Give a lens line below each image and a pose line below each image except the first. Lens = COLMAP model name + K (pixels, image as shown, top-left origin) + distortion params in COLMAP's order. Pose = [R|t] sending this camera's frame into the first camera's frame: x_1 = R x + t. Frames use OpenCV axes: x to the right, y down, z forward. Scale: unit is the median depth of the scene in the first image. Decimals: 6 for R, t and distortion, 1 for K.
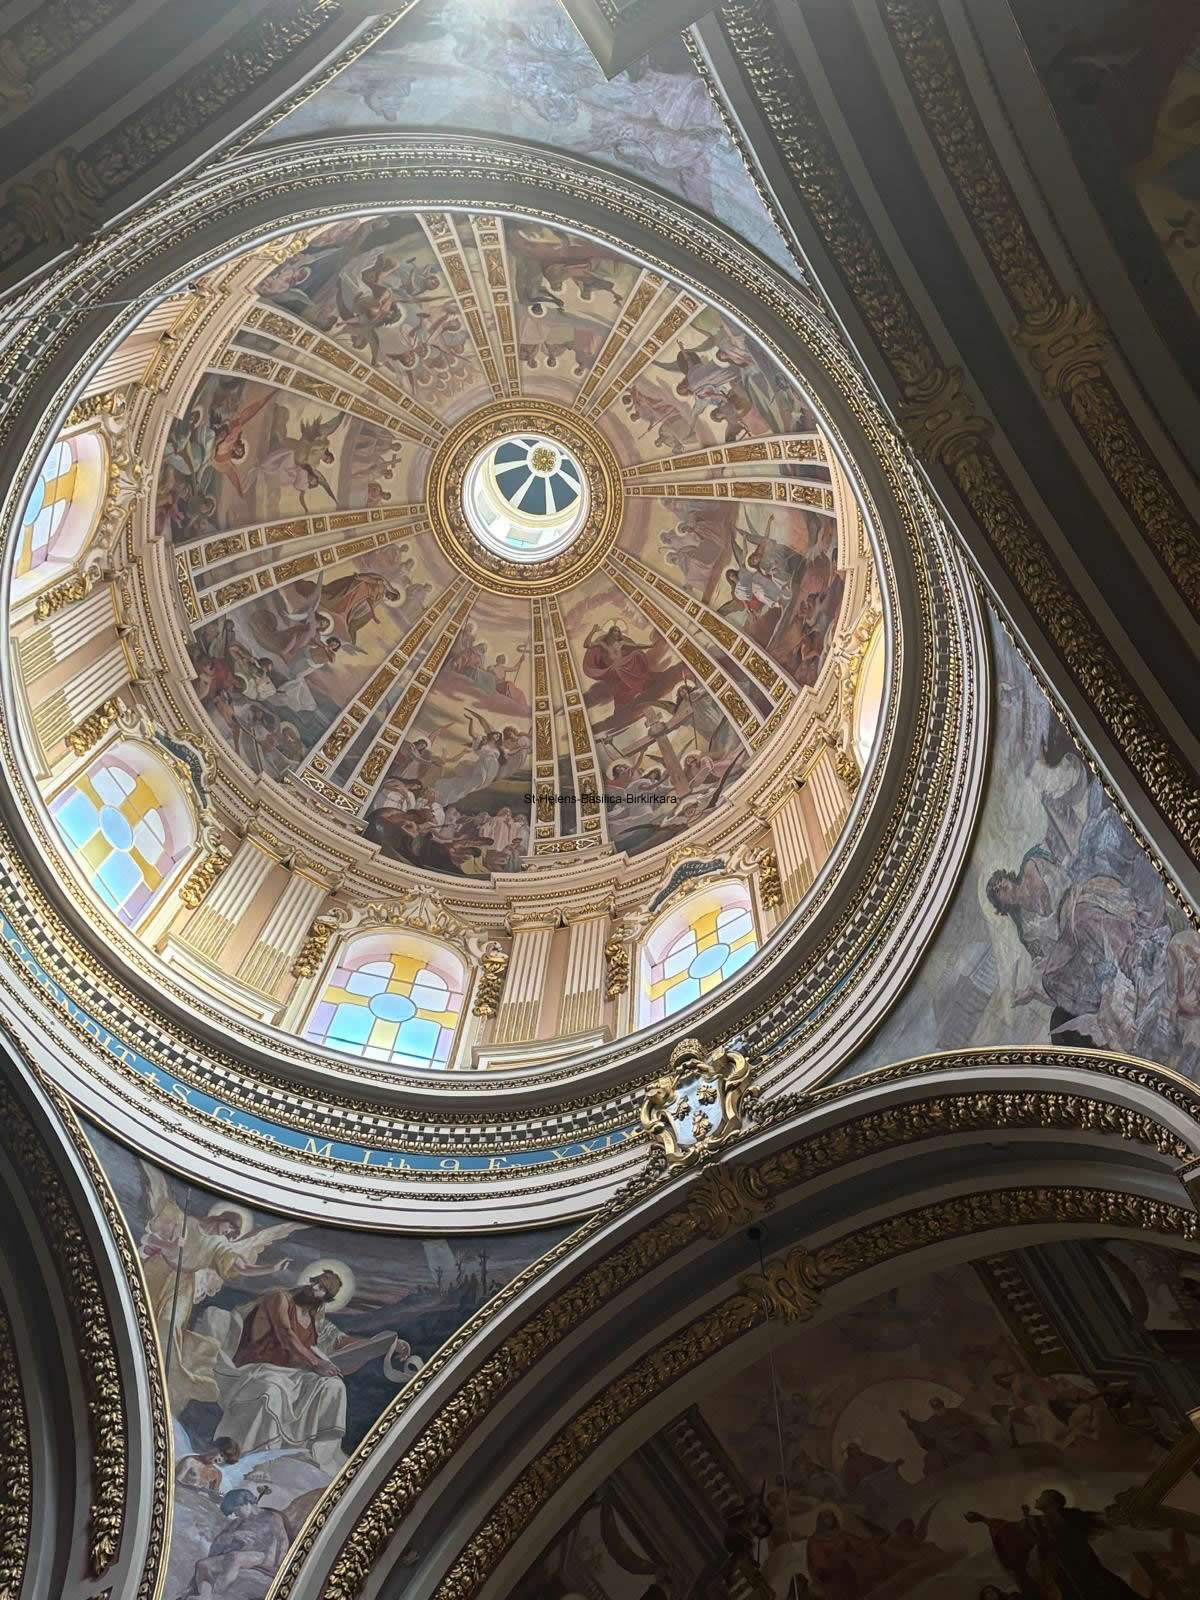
lens RADIAL K [[1972.6, 0, 600.0], [0, 1972.6, 800.0], [0, 0, 1]] dist [0.232044, -0.843140]
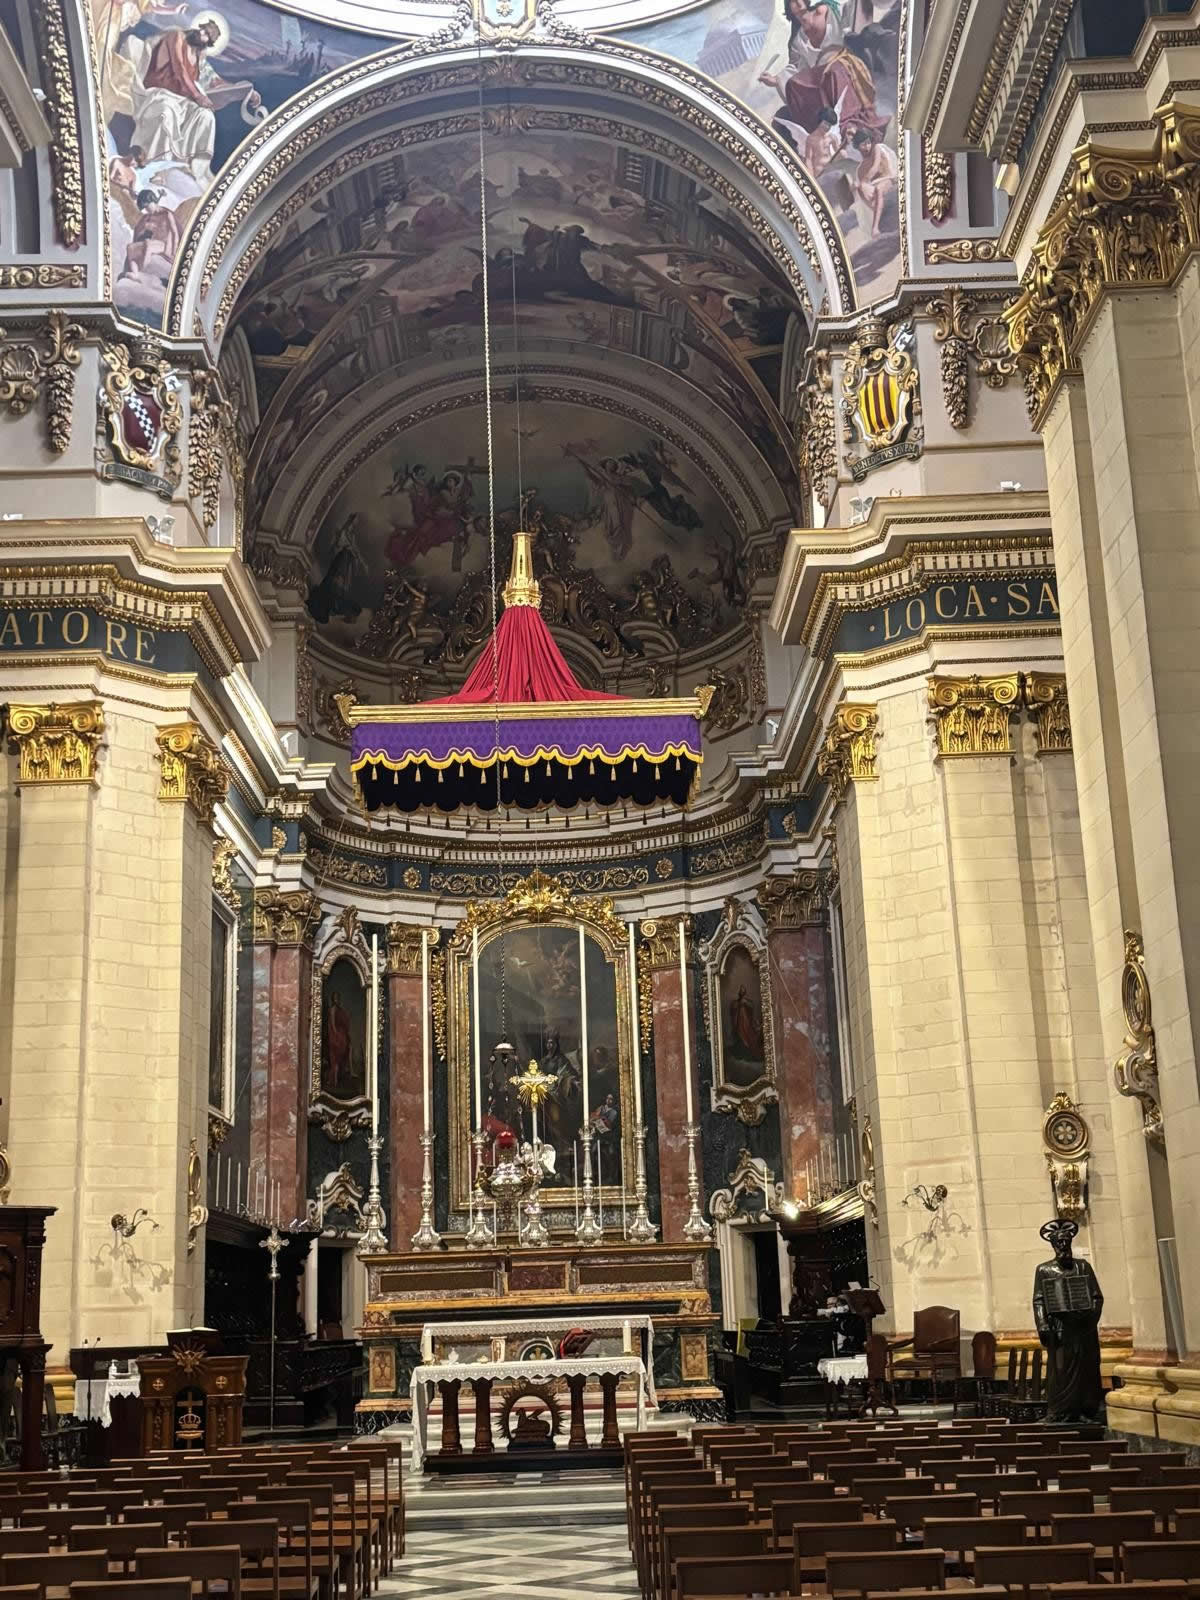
lens RADIAL K [[1972.6, 0, 600.0], [0, 1972.6, 800.0], [0, 0, 1]] dist [0.232044, -0.843140]
pose [[0.846122, 0.080505, 0.526875, -0.592845], [-0.483545, 0.531750, 0.695288, -0.550884], [-0.224191, -0.843066, 0.488854, -0.142032]]
